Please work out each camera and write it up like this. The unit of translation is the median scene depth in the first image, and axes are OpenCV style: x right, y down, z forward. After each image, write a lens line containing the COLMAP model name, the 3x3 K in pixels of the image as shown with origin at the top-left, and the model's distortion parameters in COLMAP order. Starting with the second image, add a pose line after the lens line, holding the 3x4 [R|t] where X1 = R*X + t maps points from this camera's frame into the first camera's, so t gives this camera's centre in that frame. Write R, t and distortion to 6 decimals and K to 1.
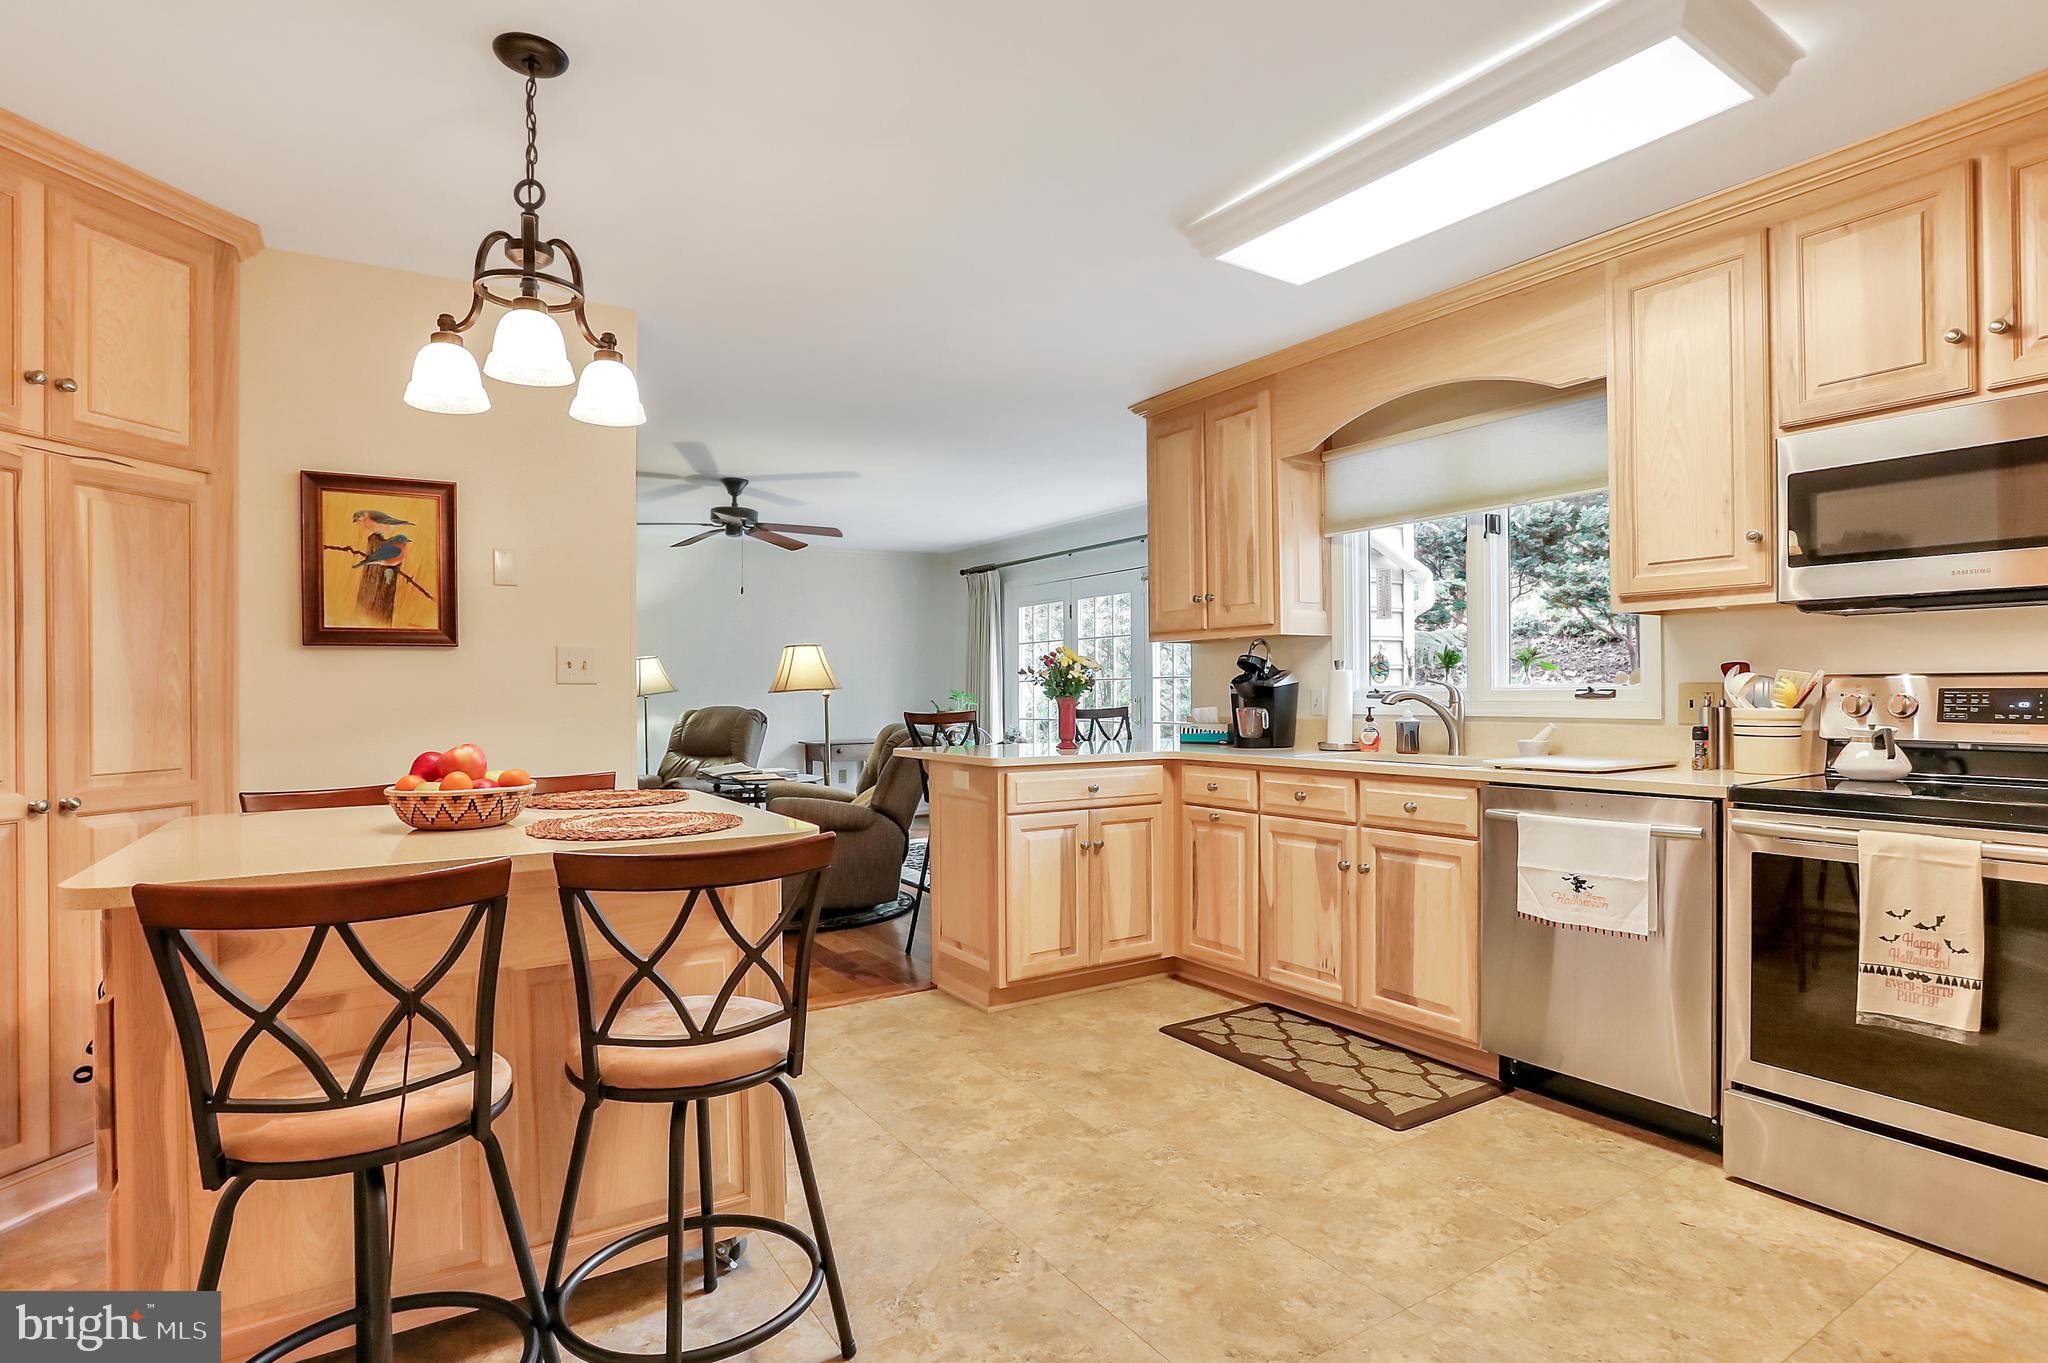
lens RADIAL K [[1039.3, 0, 1030.9], [0, 1039.3, 691.1], [0, 0, 1]] dist [-0.051751, 0.029449]
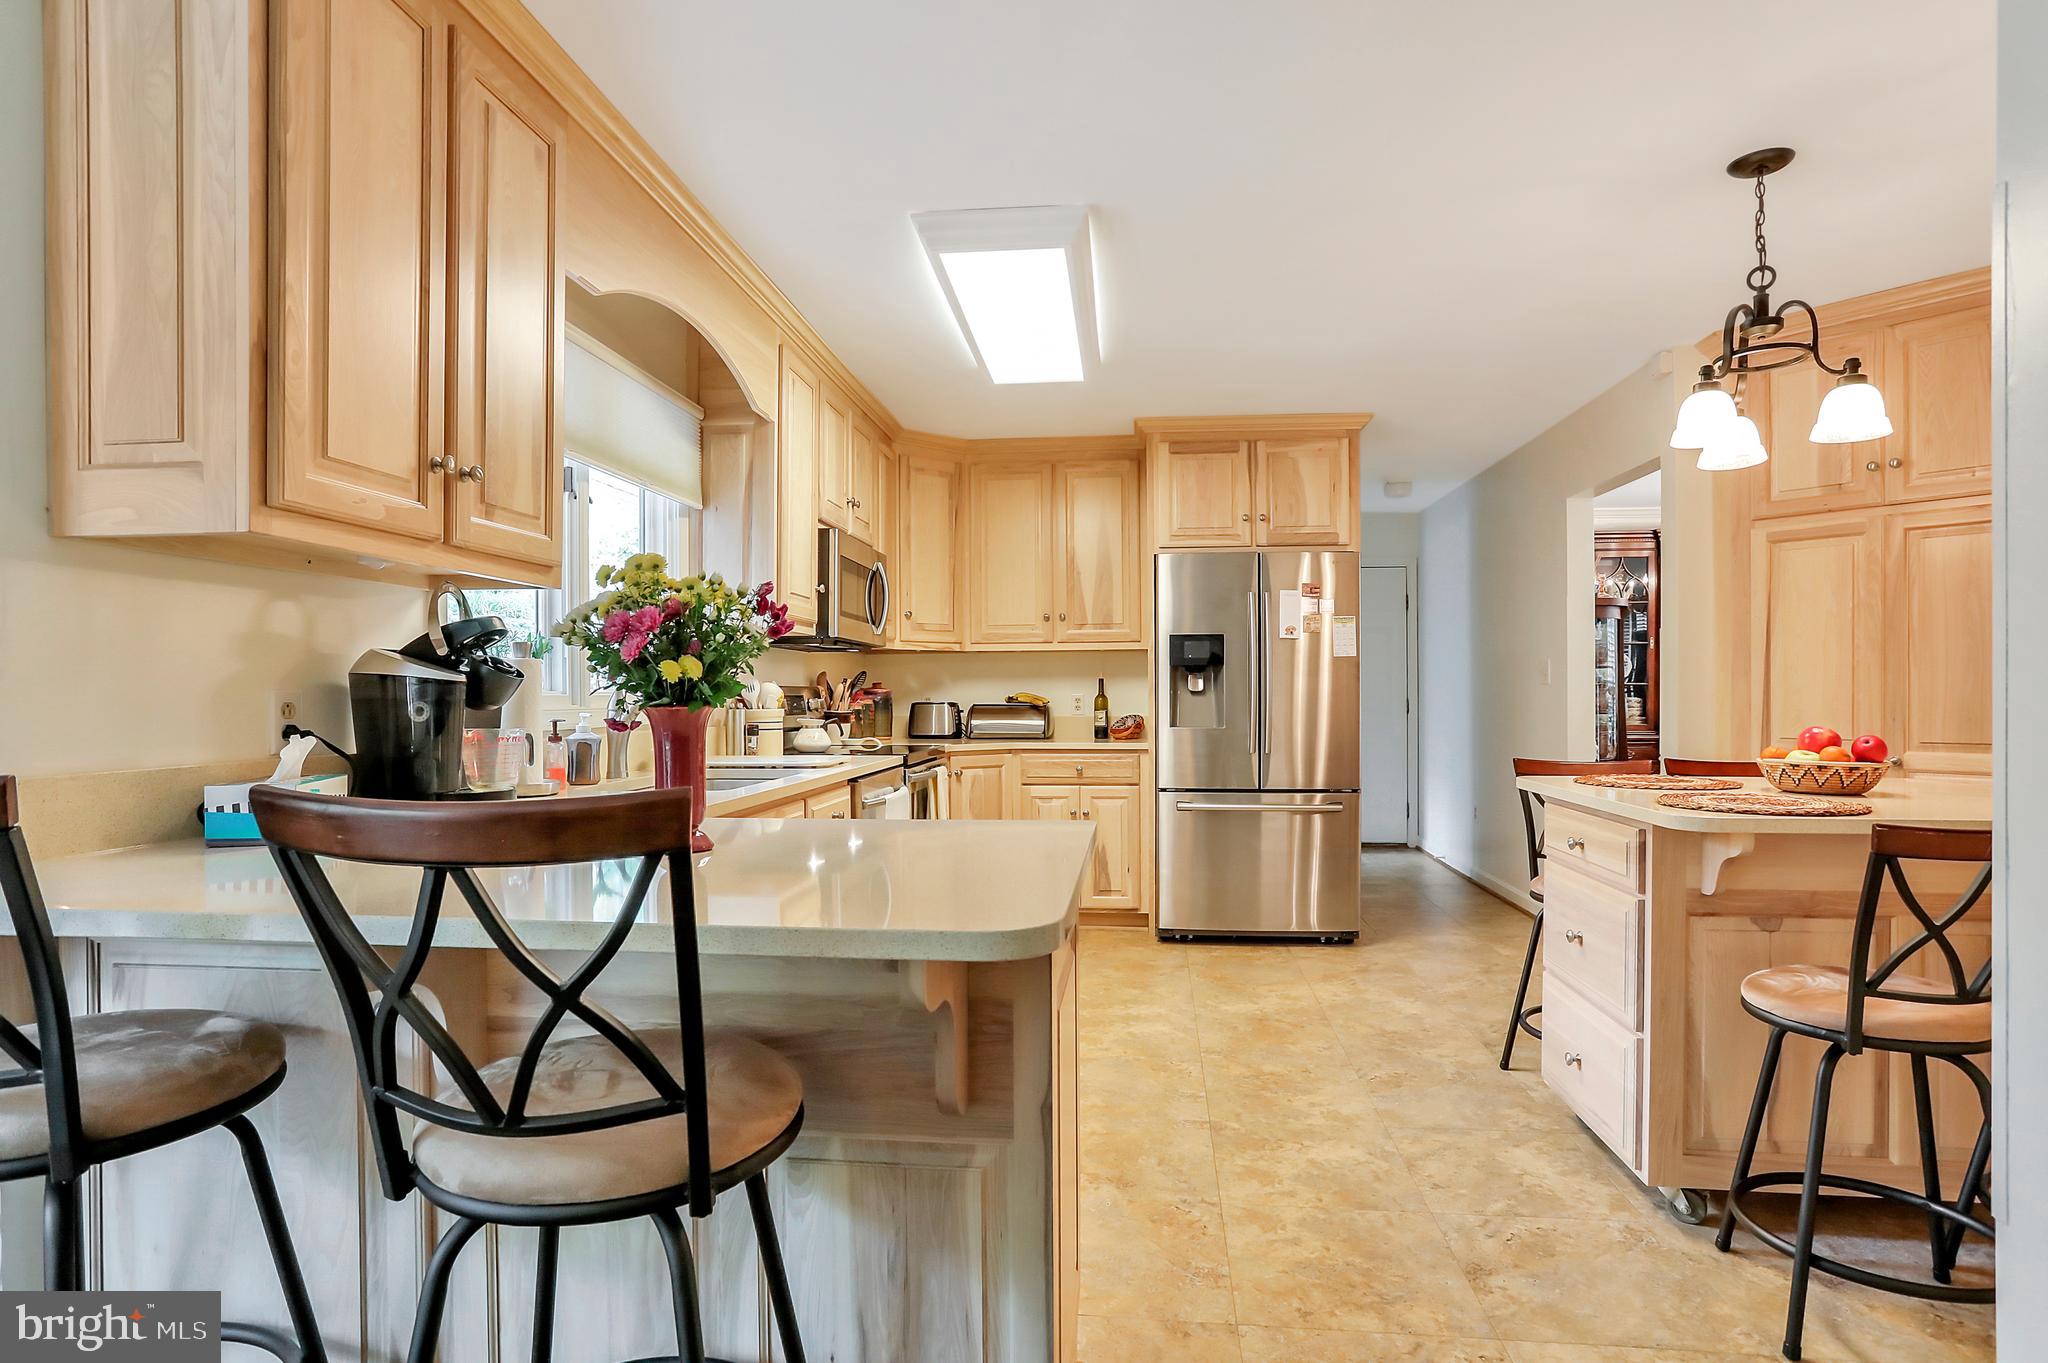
lens RADIAL K [[1063.2, 0, 1029.2], [0, 1063.2, 700.9], [0, 0, 1]] dist [-0.054328, 0.036998]
pose [[-0.777775, 0.007098, 0.628502, -0.395330], [0.007998, 0.999967, -0.001395, 0.009334], [-0.628492, 0.003941, -0.777806, 1.692393]]
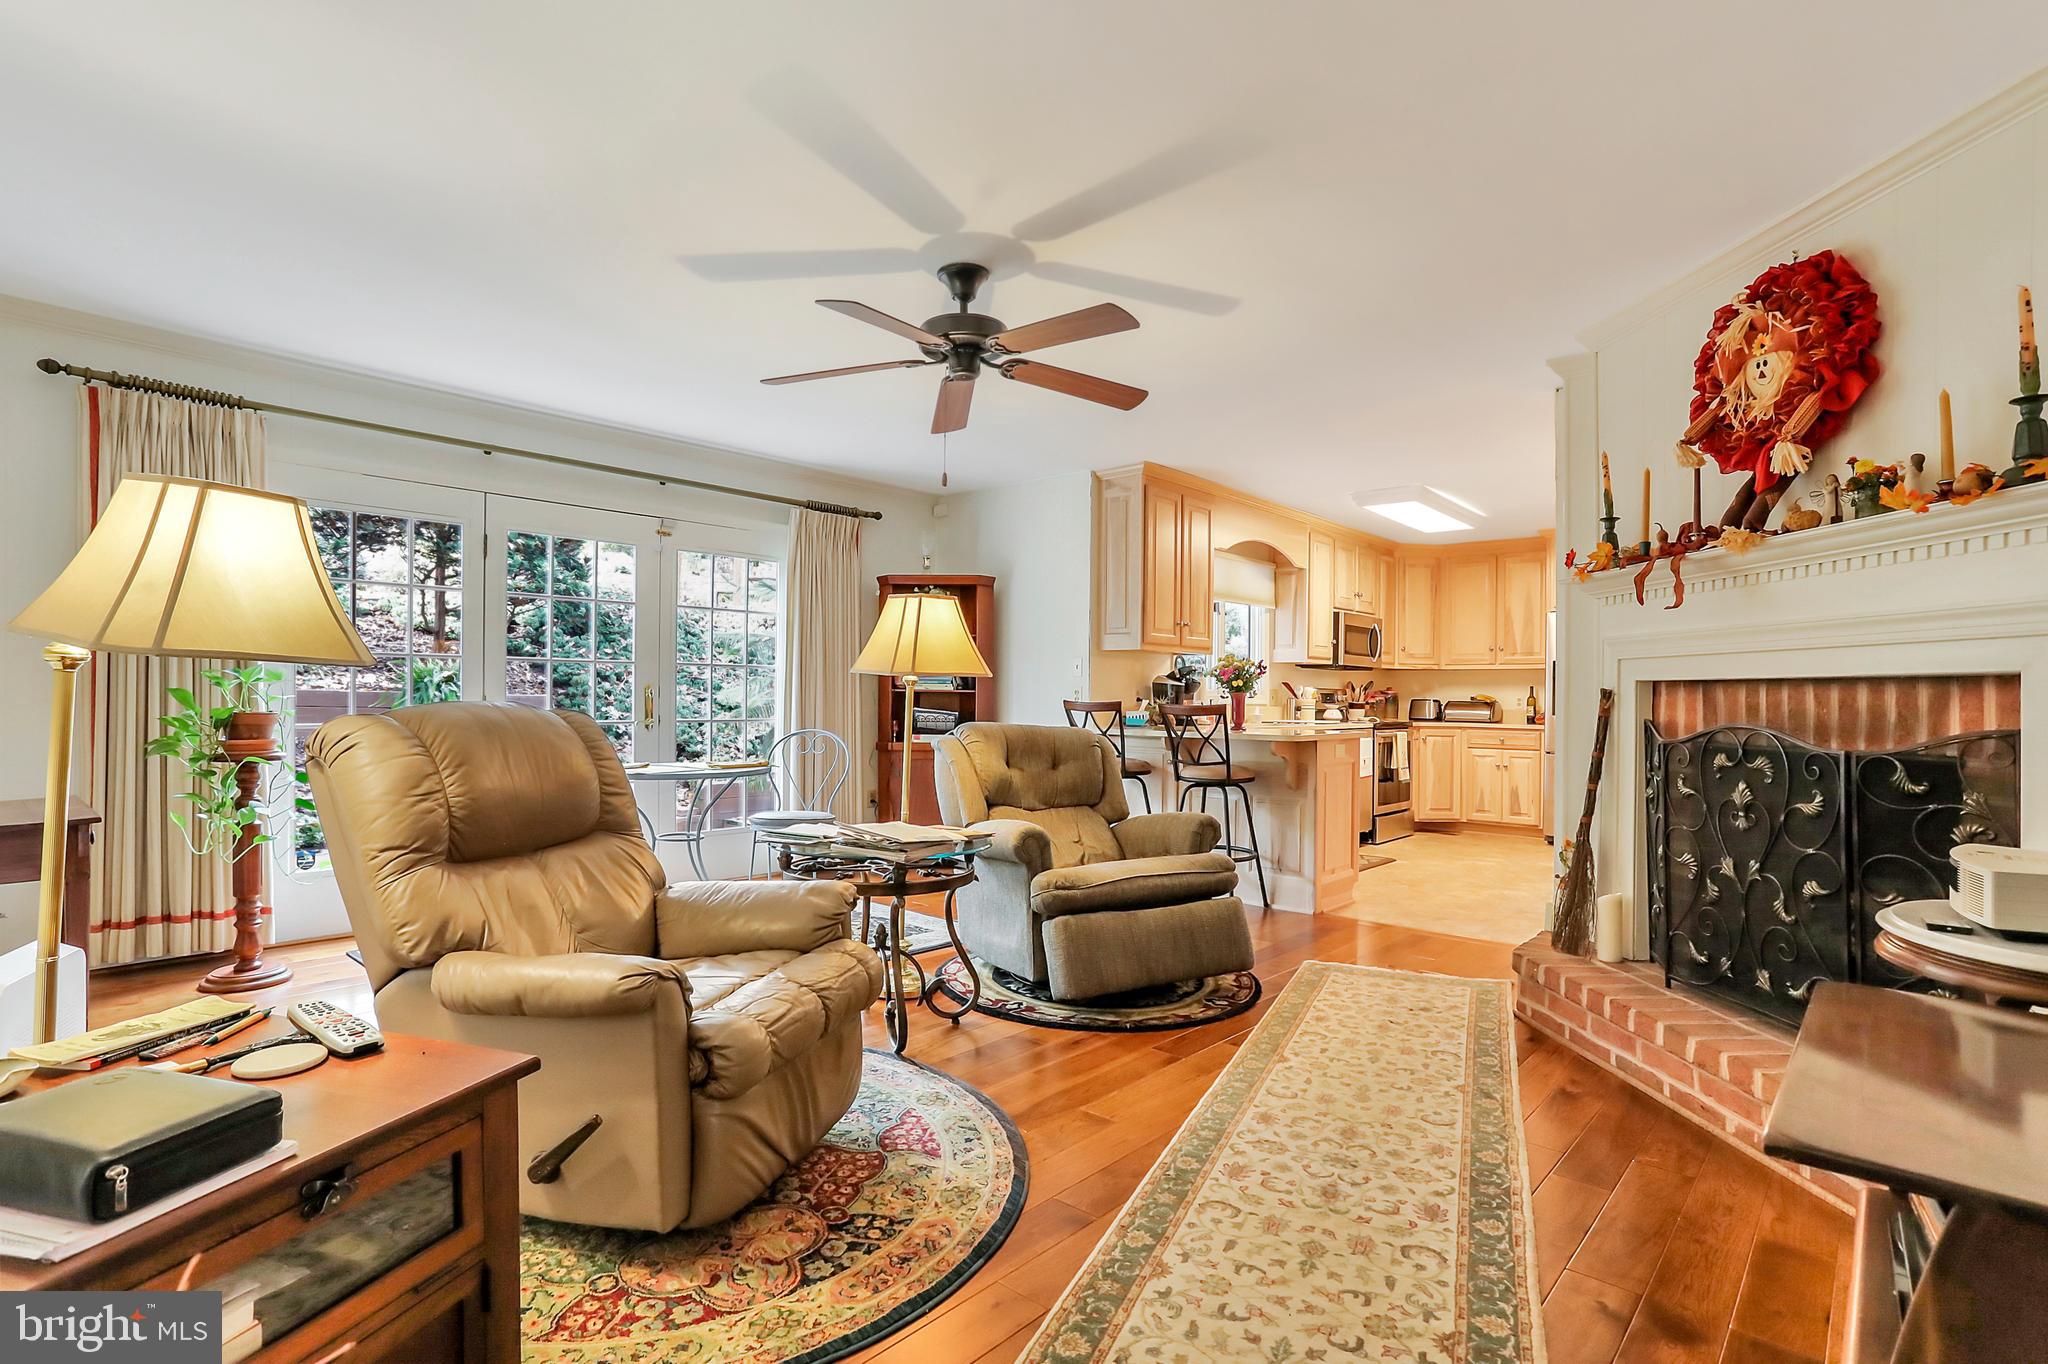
lens RADIAL K [[1012.7, 0, 1024.0], [0, 1012.7, 682.0], [0, 0, 1]] dist [-0.036898, 0.000255]
pose [[-0.267817, 0.016193, 0.963334, -1.627452], [-0.013873, 0.999690, -0.020661, 0.034042], [-0.963370, -0.018897, -0.267509, 2.278858]]
